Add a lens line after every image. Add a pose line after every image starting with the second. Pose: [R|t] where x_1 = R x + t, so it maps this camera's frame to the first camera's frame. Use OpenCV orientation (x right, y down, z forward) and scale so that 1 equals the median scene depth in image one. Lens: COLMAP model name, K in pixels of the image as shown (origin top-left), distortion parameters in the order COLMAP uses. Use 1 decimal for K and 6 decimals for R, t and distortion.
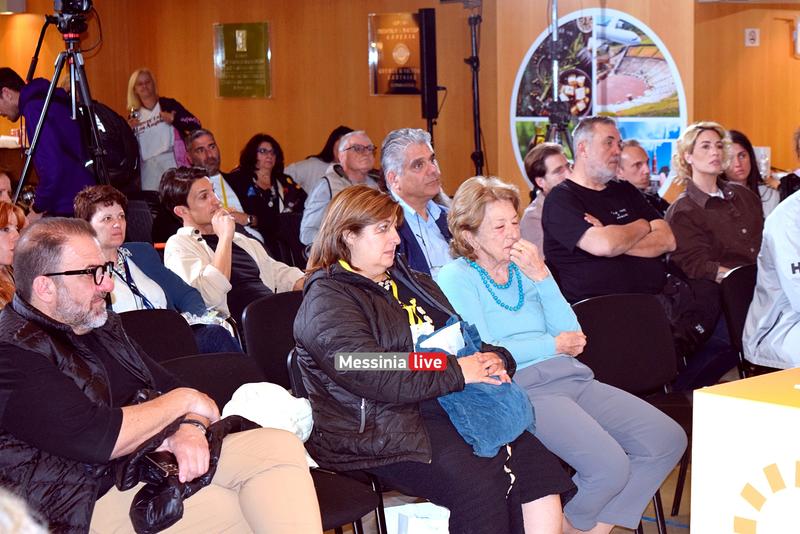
lens RADIAL K [[1805.0, 0, 400.0], [0, 1805.0, 267.0], [0, 0, 1]] dist [0.102647, 0.129742]
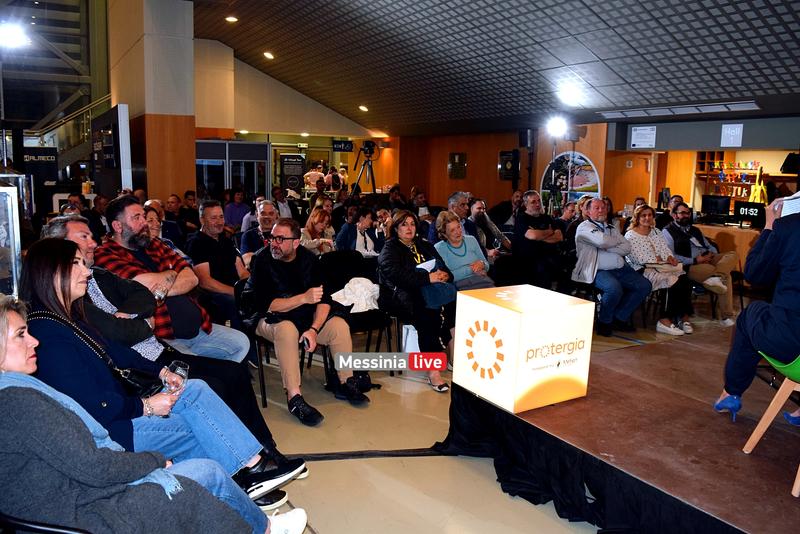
lens RADIAL K [[625.8, 0, 400.0], [0, 625.8, 267.0], [0, 0, 1]] dist [-0.101296, 0.030568]
pose [[0.967291, 0.070352, -0.243717, 0.100244], [-0.059075, 0.996831, 0.053282, -0.003816], [0.246693, -0.037142, 0.968382, 0.029712]]
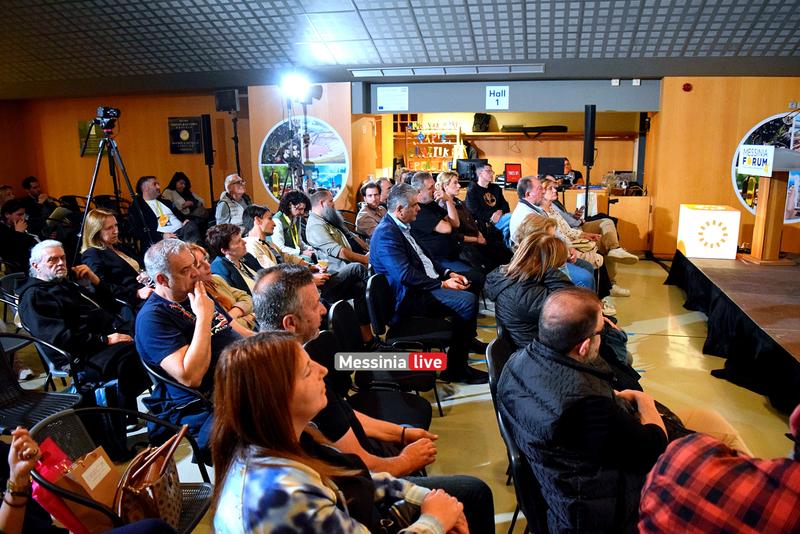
lens RADIAL K [[625.8, 0, 400.0], [0, 625.8, 267.0], [0, 0, 1]] dist [-0.101296, 0.030568]
pose [[0.847787, -0.106413, 0.519551, -0.215103], [0.053056, 0.991766, 0.116557, -0.039805], [-0.527676, -0.071250, 0.846452, 0.270272]]
